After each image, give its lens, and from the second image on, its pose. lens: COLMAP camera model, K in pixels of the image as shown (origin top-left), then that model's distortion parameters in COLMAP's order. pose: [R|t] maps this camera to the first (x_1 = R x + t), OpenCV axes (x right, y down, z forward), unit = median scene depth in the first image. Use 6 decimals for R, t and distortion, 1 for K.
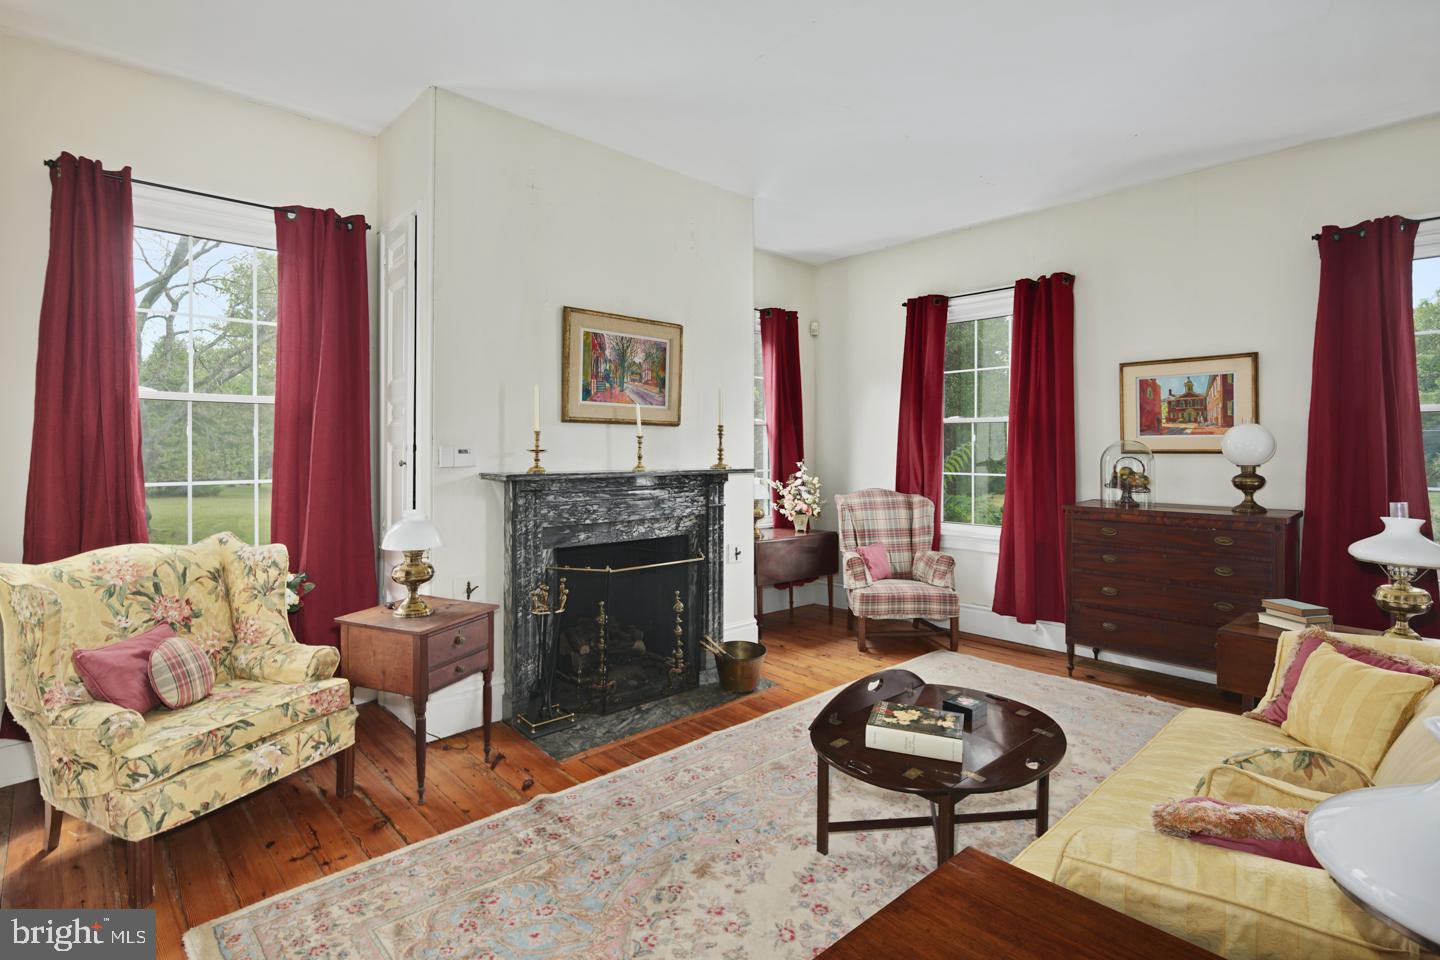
lens RADIAL K [[695.0, 0, 720.5], [0, 695.0, 447.8], [0, 0, 1]] dist [0.001618, 0.000819]
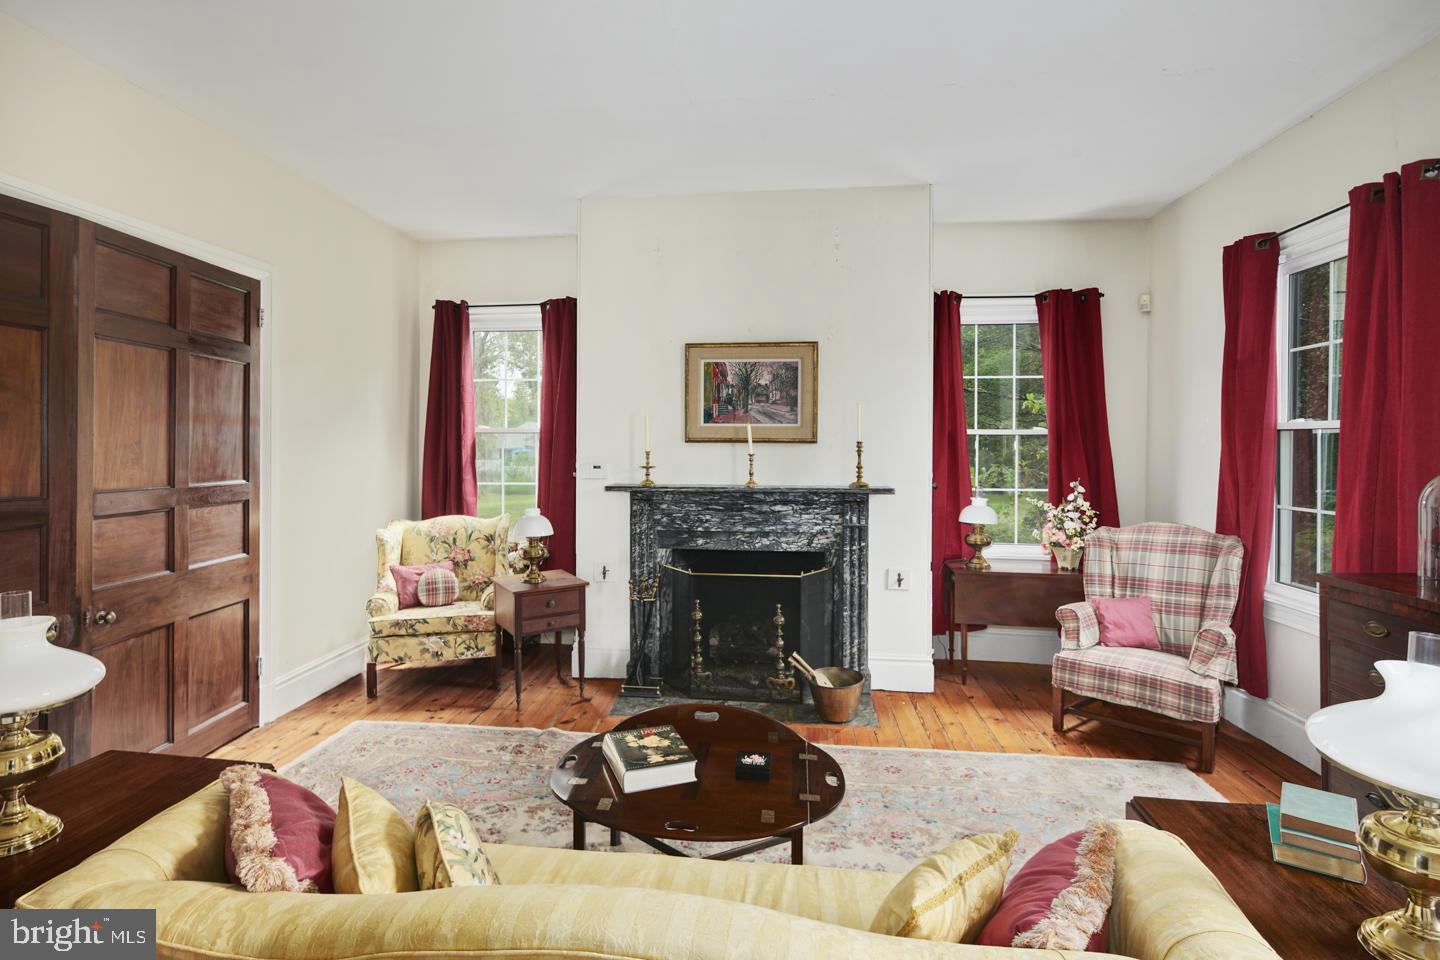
lens RADIAL K [[702.2, 0, 690.8], [0, 702.2, 452.4], [0, 0, 1]] dist [-0.029506, 0.000349]
pose [[0.633630, 0.006720, -0.773607, 0.660260], [0.000679, 0.999957, 0.009243, -0.029442], [0.773636, -0.006382, 0.633598, 0.240142]]
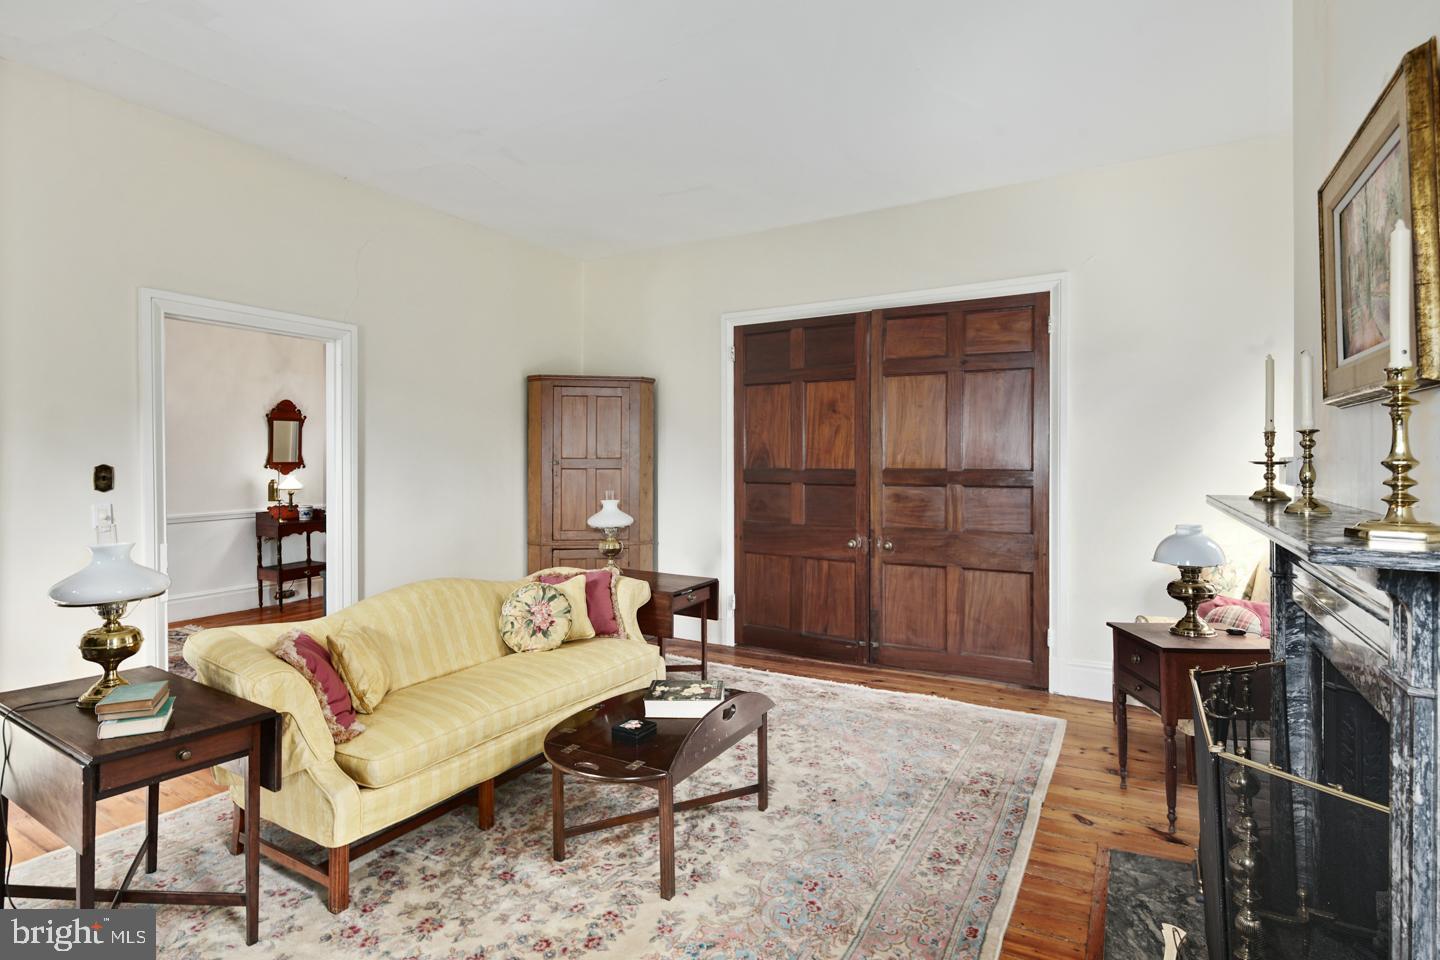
lens RADIAL K [[702.2, 0, 690.8], [0, 702.2, 452.4], [0, 0, 1]] dist [-0.029506, 0.000349]
pose [[-0.968810, 0.004052, -0.247770, 0.338817], [0.006819, 0.999924, -0.010313, -0.001866], [0.247710, -0.011681, -0.968764, 1.293675]]
